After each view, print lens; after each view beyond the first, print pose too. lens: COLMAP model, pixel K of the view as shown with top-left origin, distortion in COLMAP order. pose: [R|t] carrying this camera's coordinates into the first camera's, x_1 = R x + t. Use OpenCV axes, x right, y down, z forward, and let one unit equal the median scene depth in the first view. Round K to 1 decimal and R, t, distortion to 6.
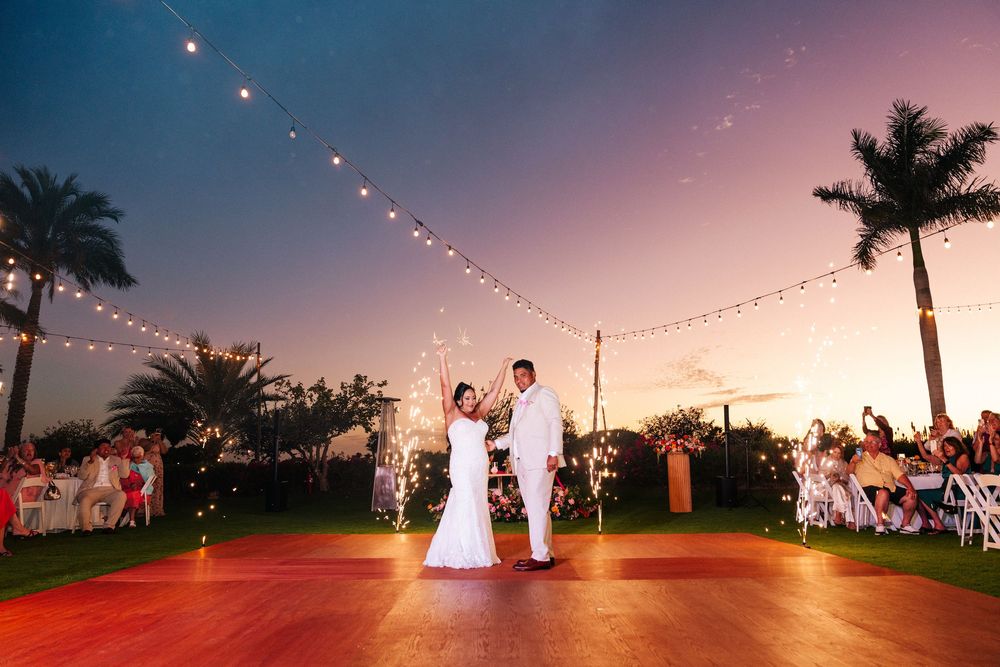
lens RADIAL K [[695.5, 0, 488.1], [0, 695.5, 372.8], [0, 0, 1]] dist [-0.004497, -0.007528]
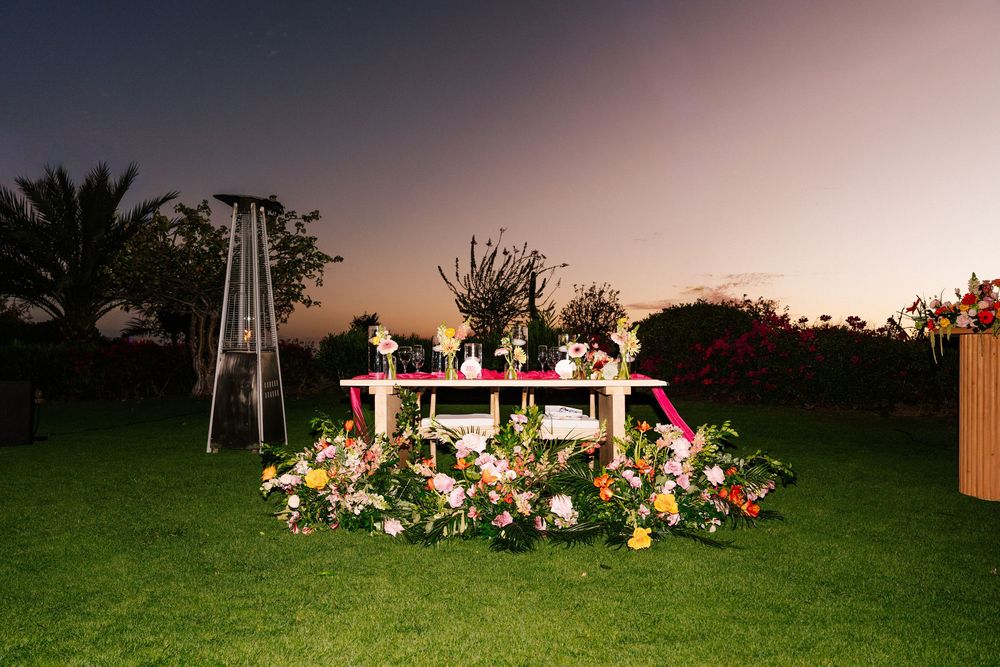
lens RADIAL K [[695.5, 0, 488.1], [0, 695.5, 372.8], [0, 0, 1]] dist [-0.004497, -0.007528]
pose [[0.999194, 0.020244, -0.034660, 0.029299], [-0.014987, 0.989211, 0.145726, 0.096158], [0.037236, -0.145089, 0.988718, 0.688095]]
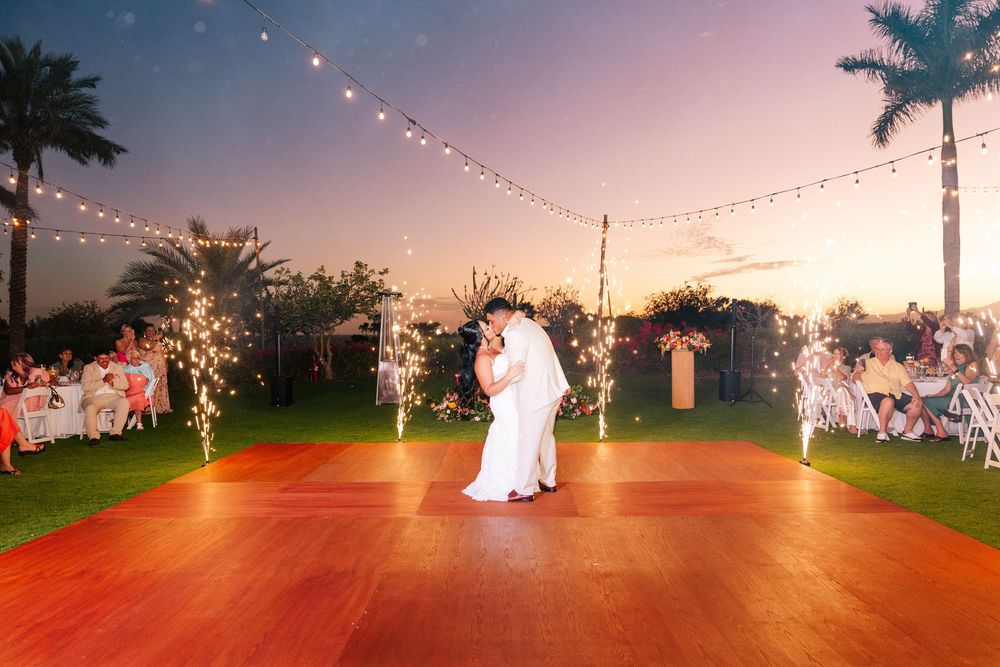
lens RADIAL K [[695.5, 0, 488.1], [0, 695.5, 372.8], [0, 0, 1]] dist [-0.004497, -0.007528]
pose [[0.999924, -0.007909, -0.009475, 0.005861], [0.009524, 0.982740, 0.184747, -0.039554], [0.007850, -0.184823, 0.982740, 0.021377]]
